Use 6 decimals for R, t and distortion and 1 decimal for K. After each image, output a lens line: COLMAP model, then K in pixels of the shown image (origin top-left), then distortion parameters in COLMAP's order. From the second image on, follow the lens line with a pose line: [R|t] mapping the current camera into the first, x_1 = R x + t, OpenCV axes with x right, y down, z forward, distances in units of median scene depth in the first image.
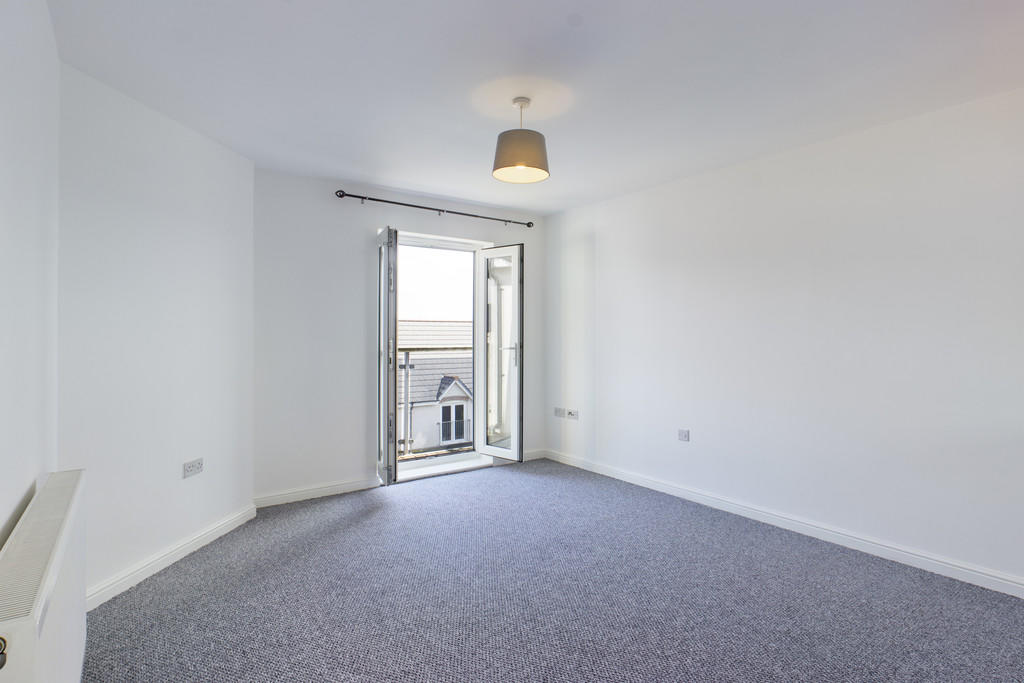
lens RADIAL K [[527.4, 0, 515.1], [0, 527.4, 339.1], [0, 0, 1]] dist [-0.004081, -0.000640]
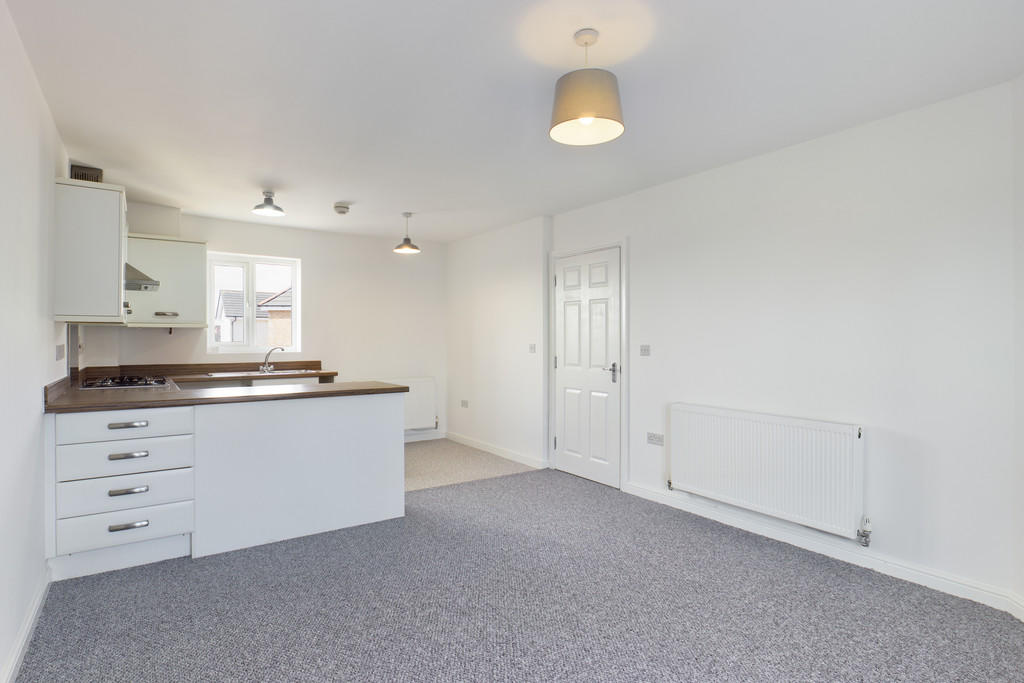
lens RADIAL K [[533.6, 0, 509.6], [0, 533.6, 337.2], [0, 0, 1]] dist [-0.001640, -0.001280]
pose [[-0.999289, -0.000002, 0.037694, 0.076665], [0.000291, 0.999970, 0.007772, -0.015169], [-0.037693, 0.007777, -0.999259, 1.462330]]
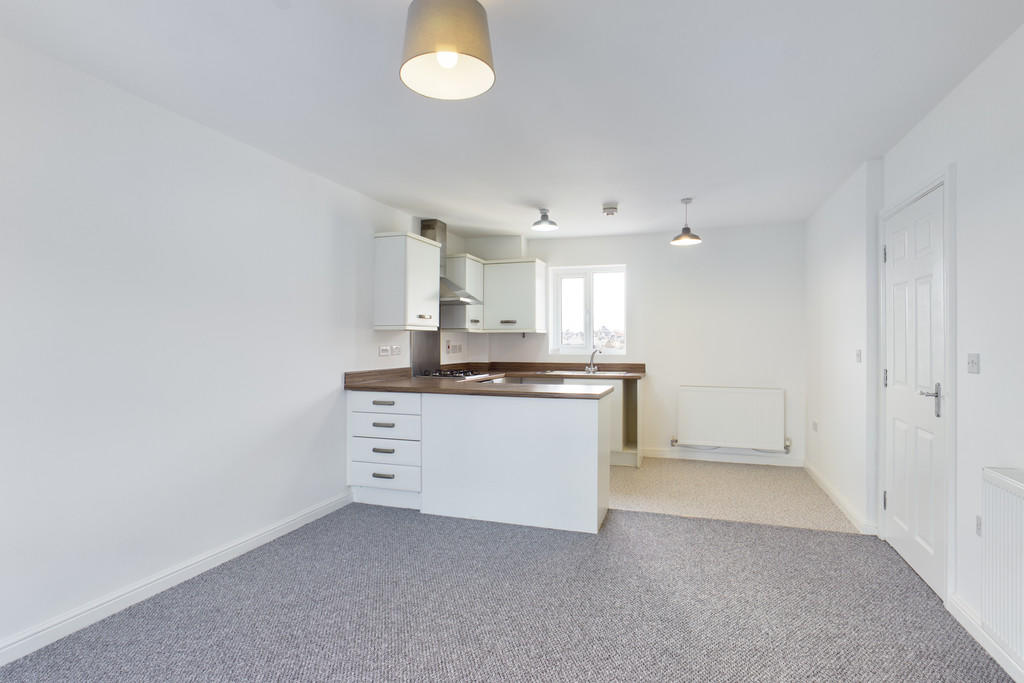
lens RADIAL K [[527.4, 0, 515.1], [0, 527.4, 339.1], [0, 0, 1]] dist [-0.004081, -0.000640]
pose [[-0.572224, 0.003131, 0.820091, -0.430872], [0.006669, 0.999977, 0.000836, -0.009459], [-0.820070, 0.005948, -0.572232, 1.048769]]
